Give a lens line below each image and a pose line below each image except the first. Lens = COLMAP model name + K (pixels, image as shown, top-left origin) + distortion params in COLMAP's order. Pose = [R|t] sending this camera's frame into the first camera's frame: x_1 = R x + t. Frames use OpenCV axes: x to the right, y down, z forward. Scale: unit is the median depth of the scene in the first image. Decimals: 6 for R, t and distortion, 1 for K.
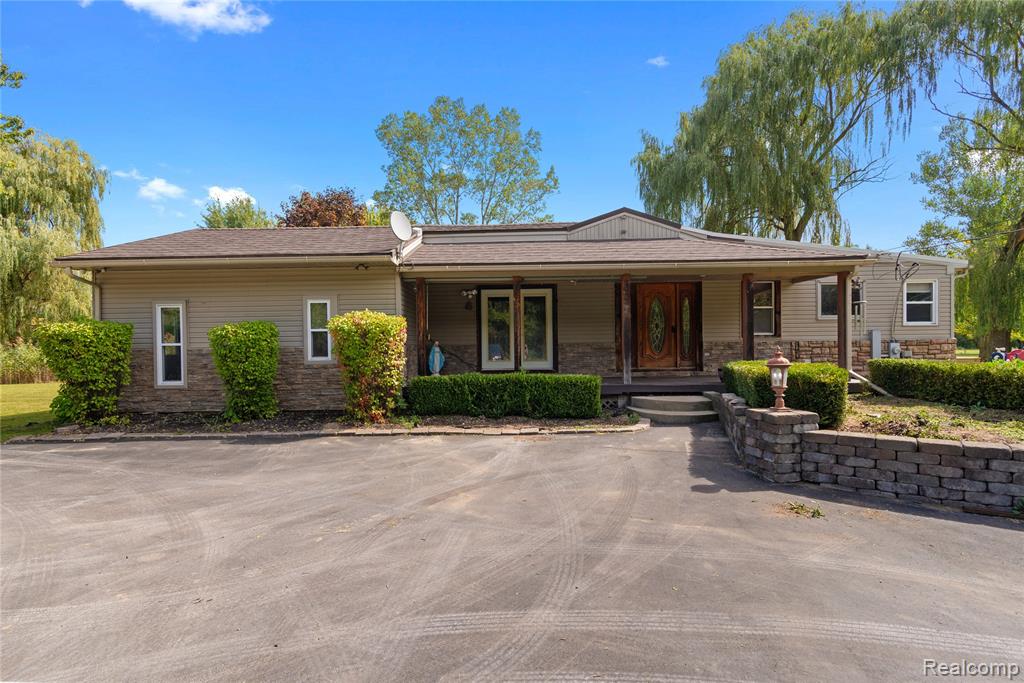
lens RADIAL K [[495.1, 0, 509.9], [0, 495.1, 345.8], [0, 0, 1]] dist [0.018392, 0.001280]
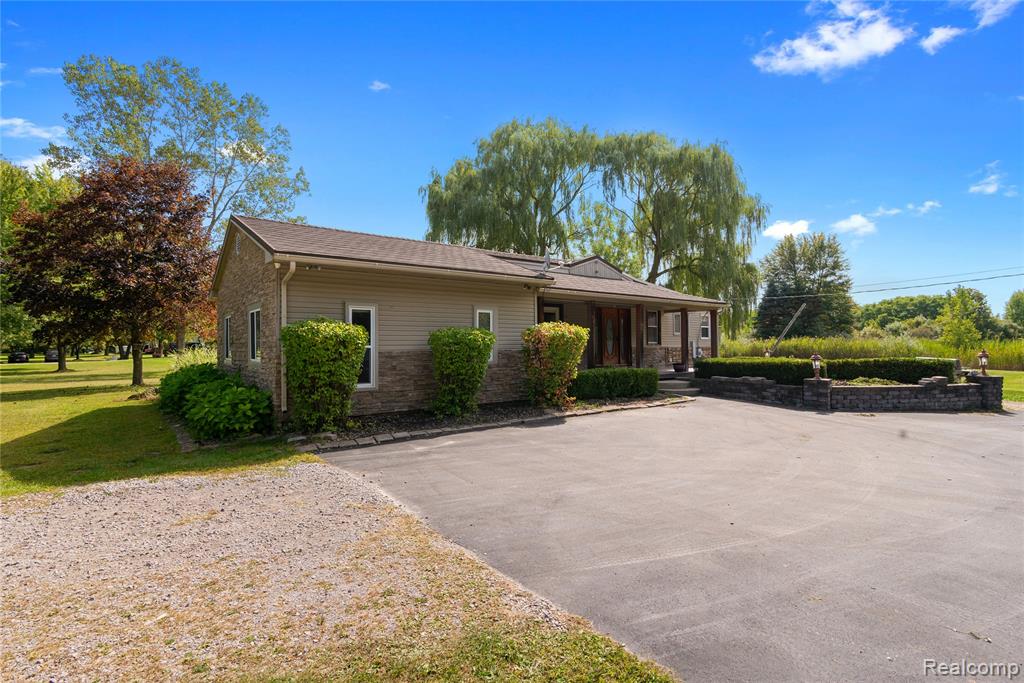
lens RADIAL K [[460.1, 0, 510.5], [0, 460.1, 340.6], [0, 0, 1]] dist [0.000026, -0.000232]
pose [[0.796488, 0.015982, 0.604443, -0.791648], [-0.006297, 0.999816, -0.018139, -0.000045], [-0.604622, 0.010641, 0.796442, 0.073715]]
